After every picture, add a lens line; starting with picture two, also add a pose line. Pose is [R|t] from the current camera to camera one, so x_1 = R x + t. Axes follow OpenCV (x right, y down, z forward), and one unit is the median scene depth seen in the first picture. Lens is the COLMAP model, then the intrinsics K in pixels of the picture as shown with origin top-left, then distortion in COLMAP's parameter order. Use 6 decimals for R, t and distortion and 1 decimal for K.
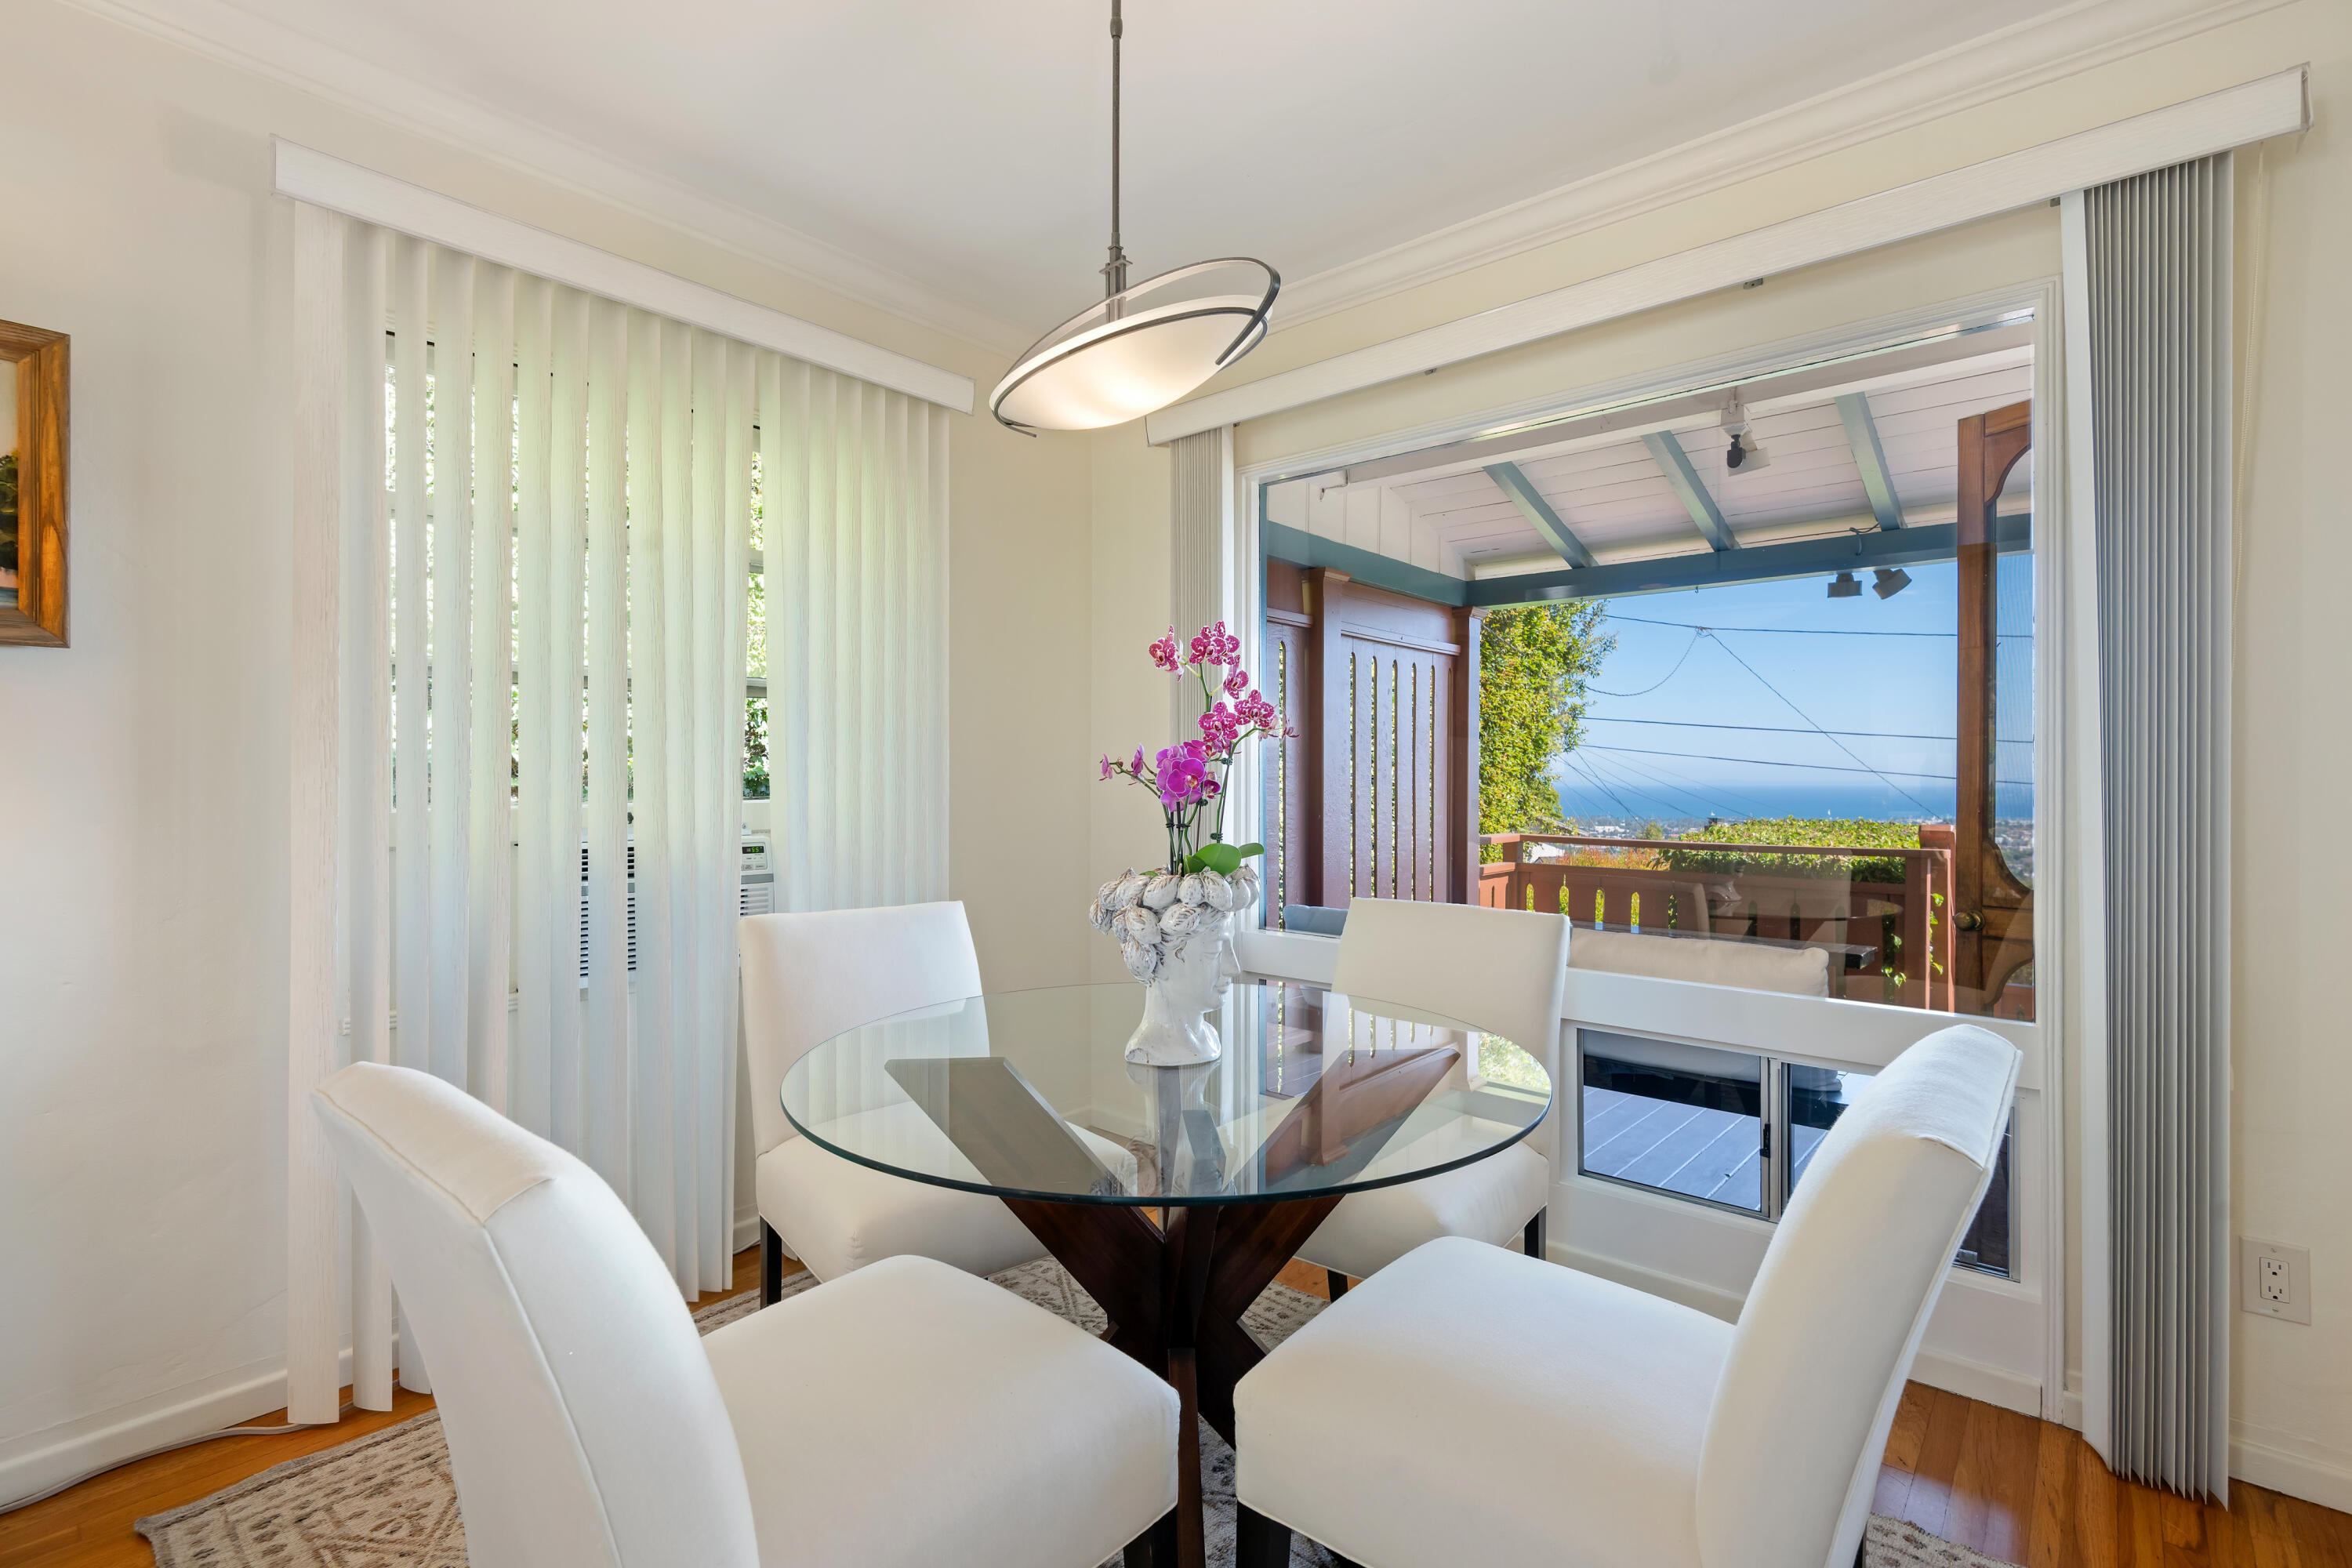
lens RADIAL K [[1088.3, 0, 1169.9], [0, 1088.3, 772.8], [0, 0, 1]] dist [-0.002568, -0.000117]
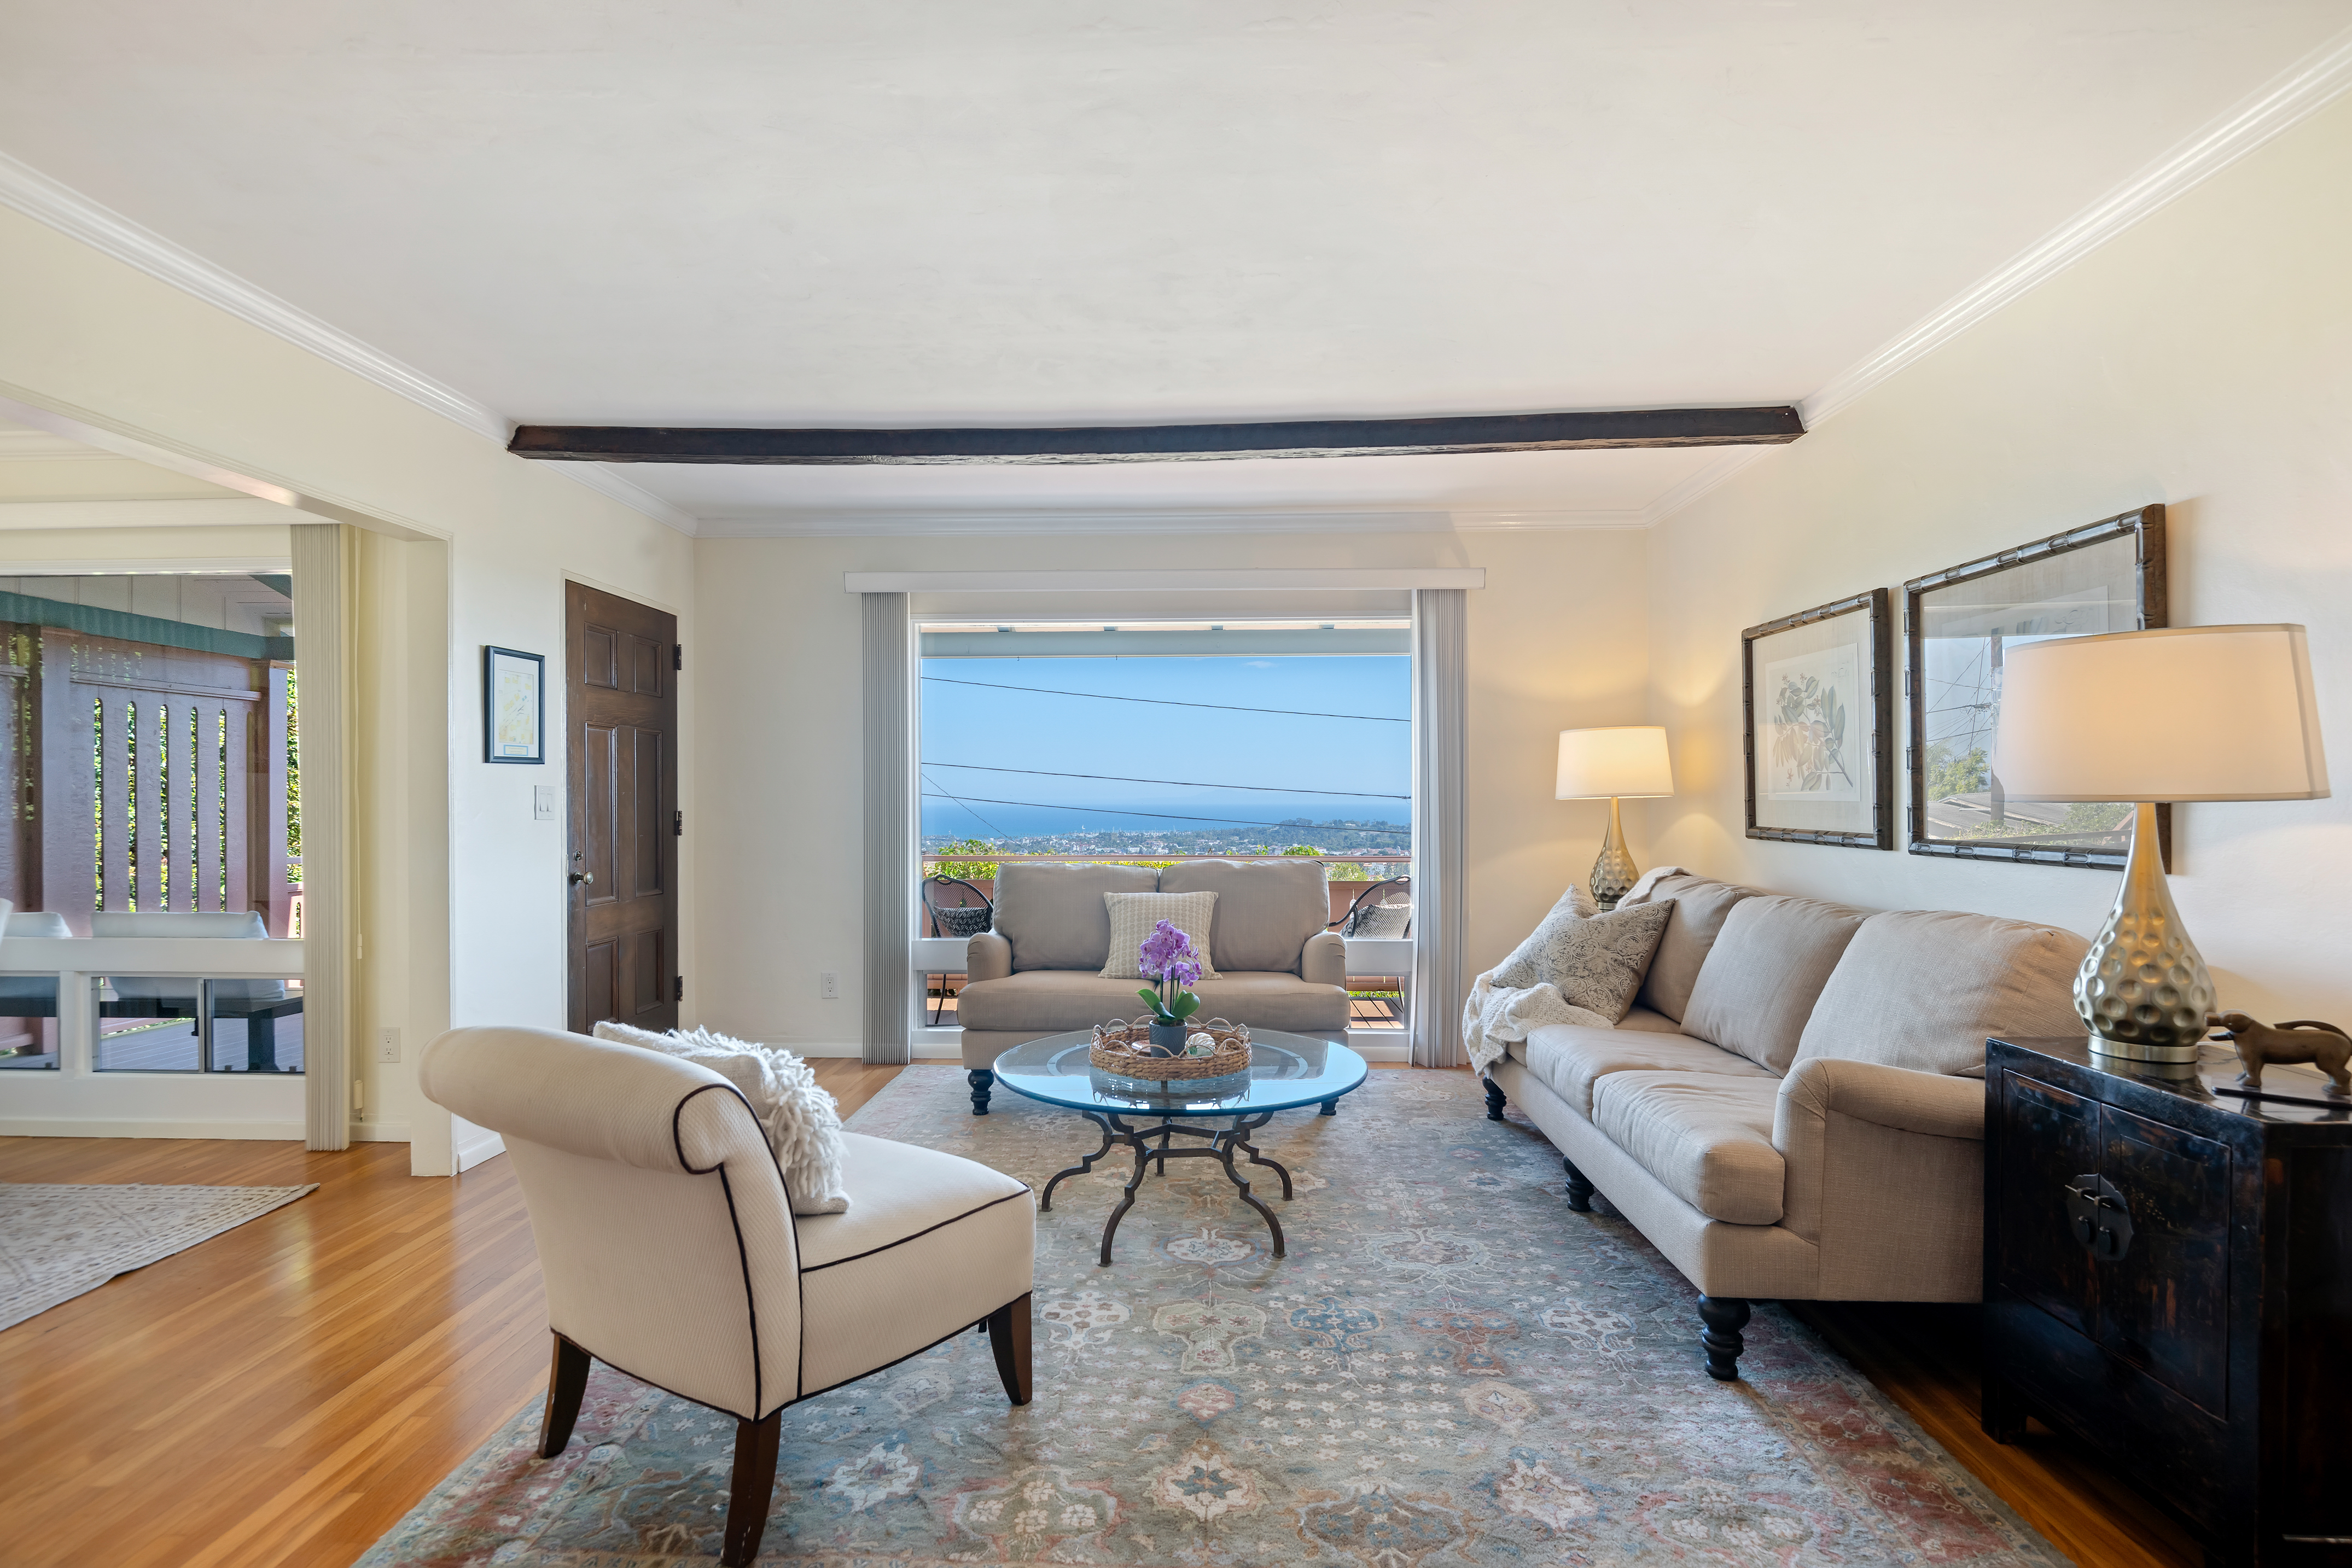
lens RADIAL K [[1172.8, 0, 1181.1], [0, 1172.8, 803.9], [0, 0, 1]] dist [0.001792, -0.006130]
pose [[0.778217, -0.006150, 0.627966, 0.456747], [0.001362, 0.999966, 0.008105, -0.016195], [-0.627994, -0.005452, 0.778199, -1.053347]]
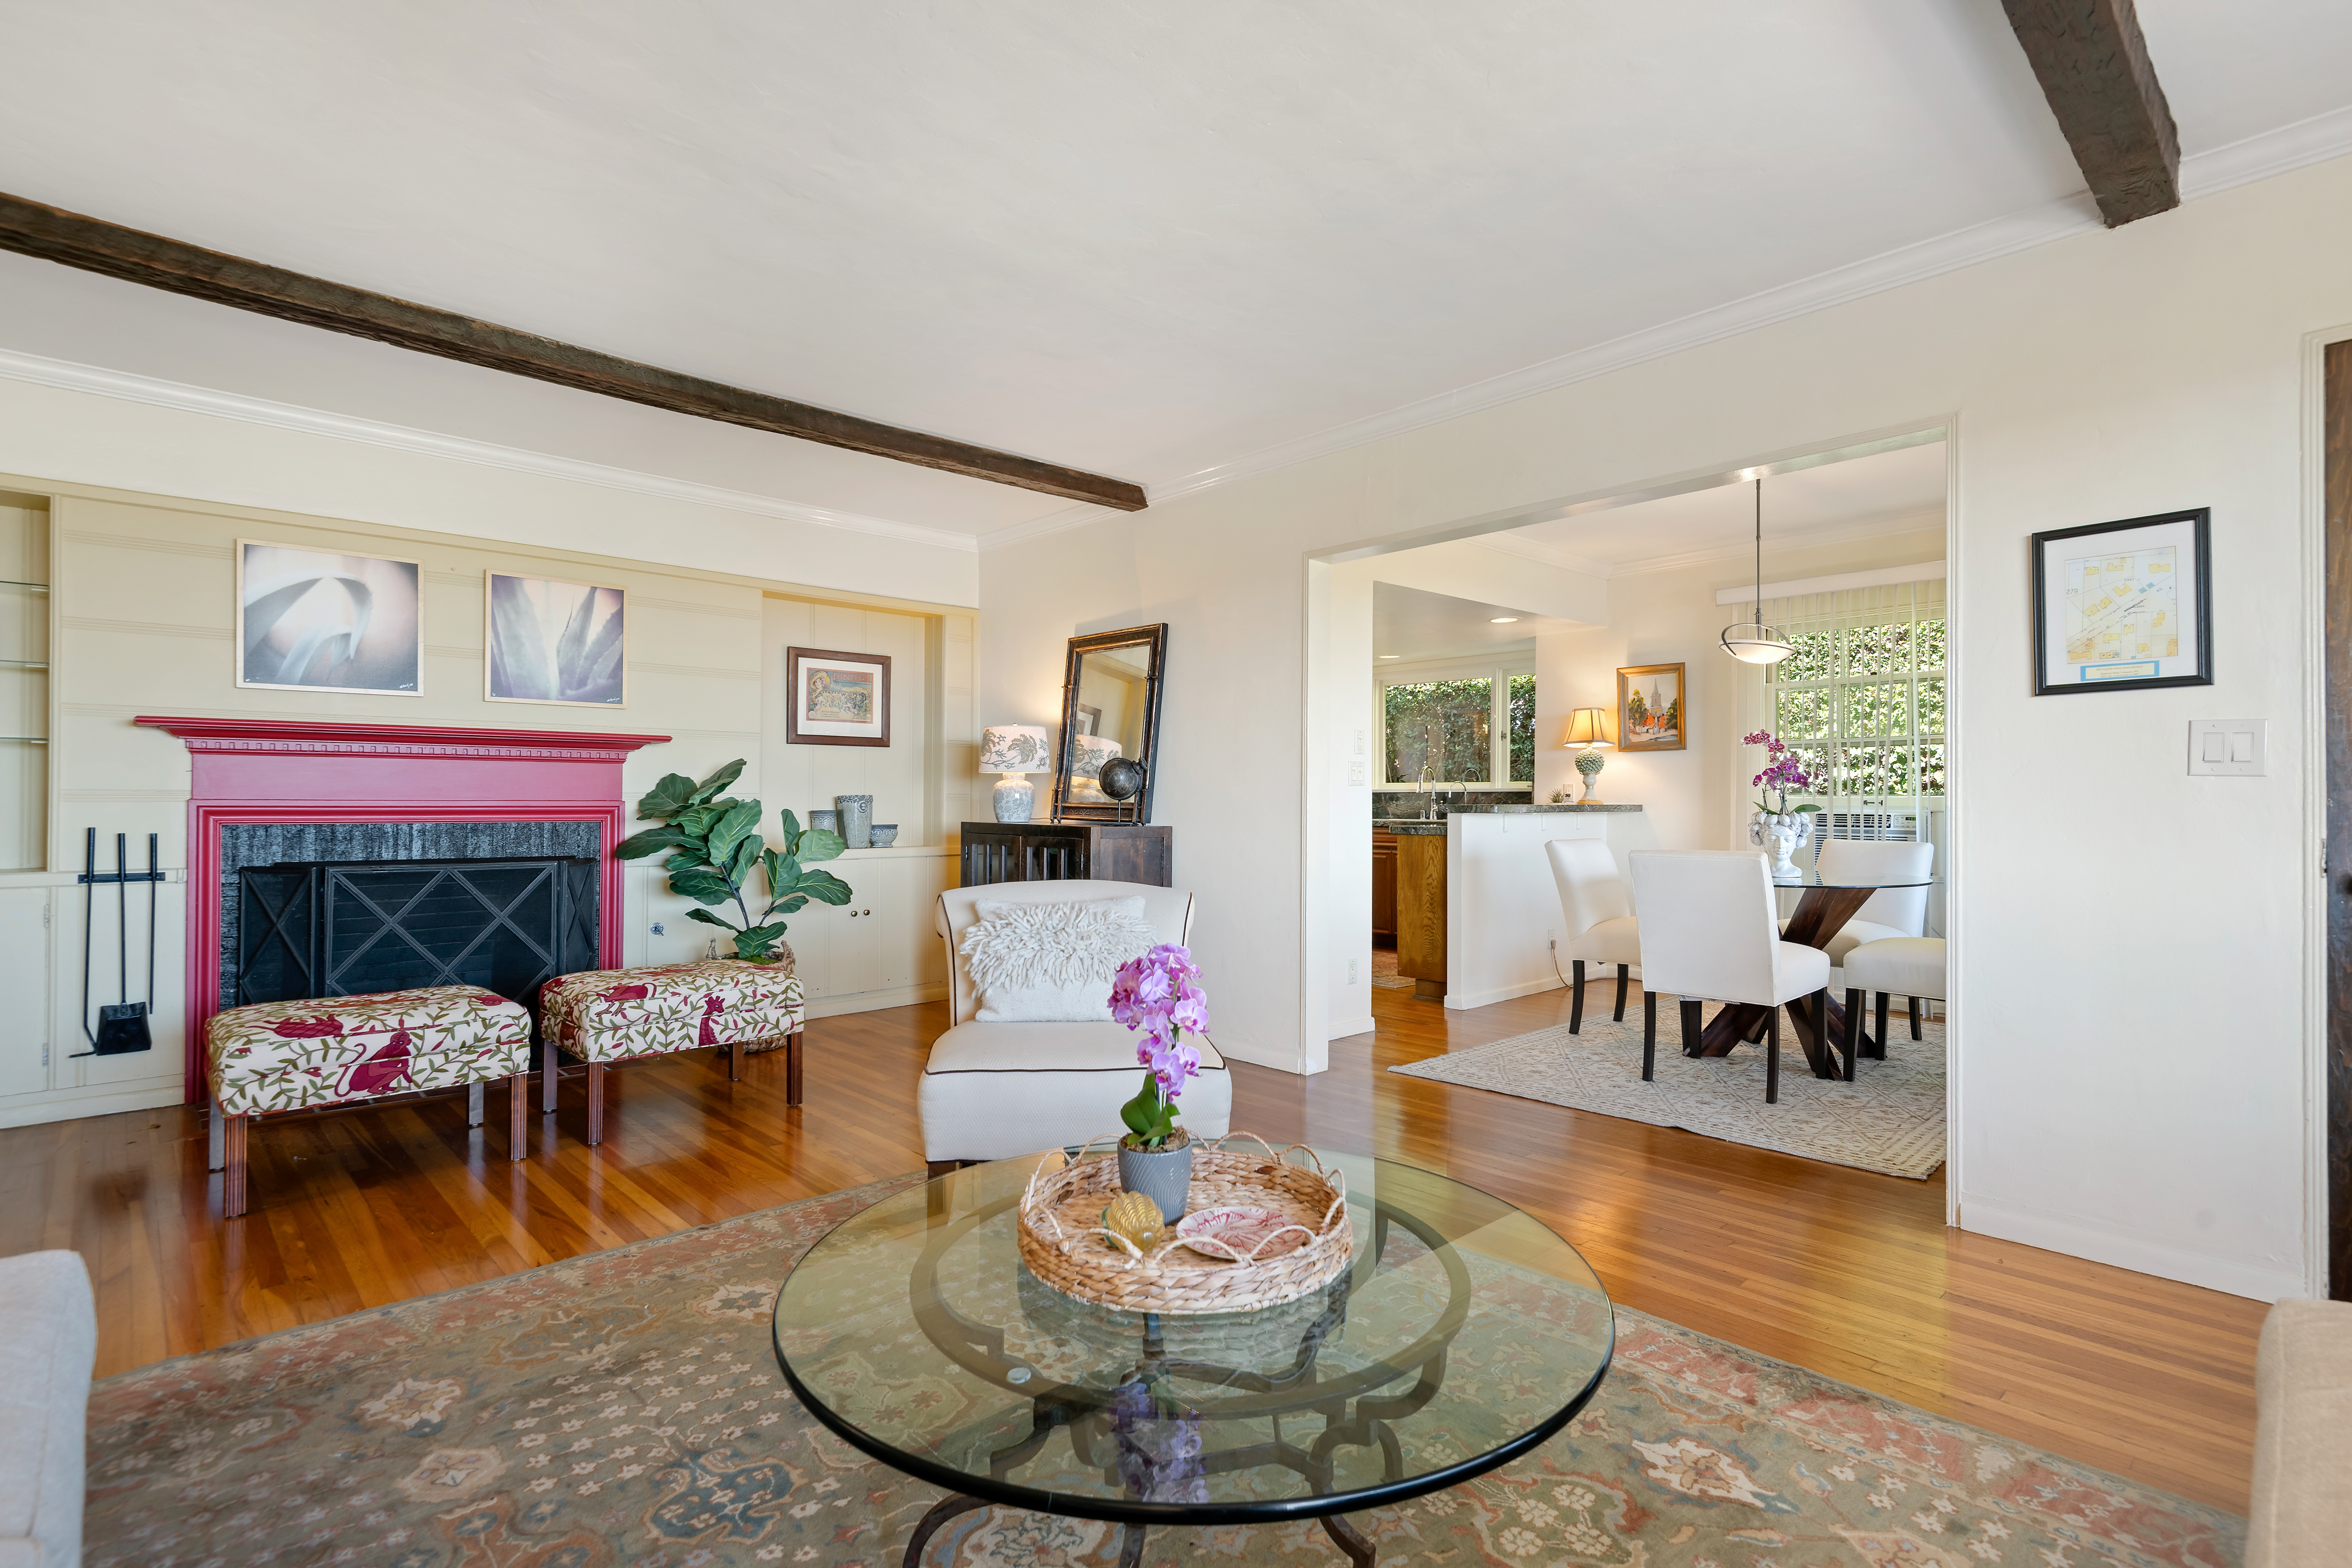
lens RADIAL K [[1138.9, 0, 1179.7], [0, 1138.9, 791.0], [0, 0, 1]] dist [0.001321, -0.001665]
pose [[-0.111949, -0.009111, -0.993672, 1.663342], [0.000623, 0.999957, -0.009238, 0.031782], [0.993714, -0.001654, -0.111939, -0.134144]]
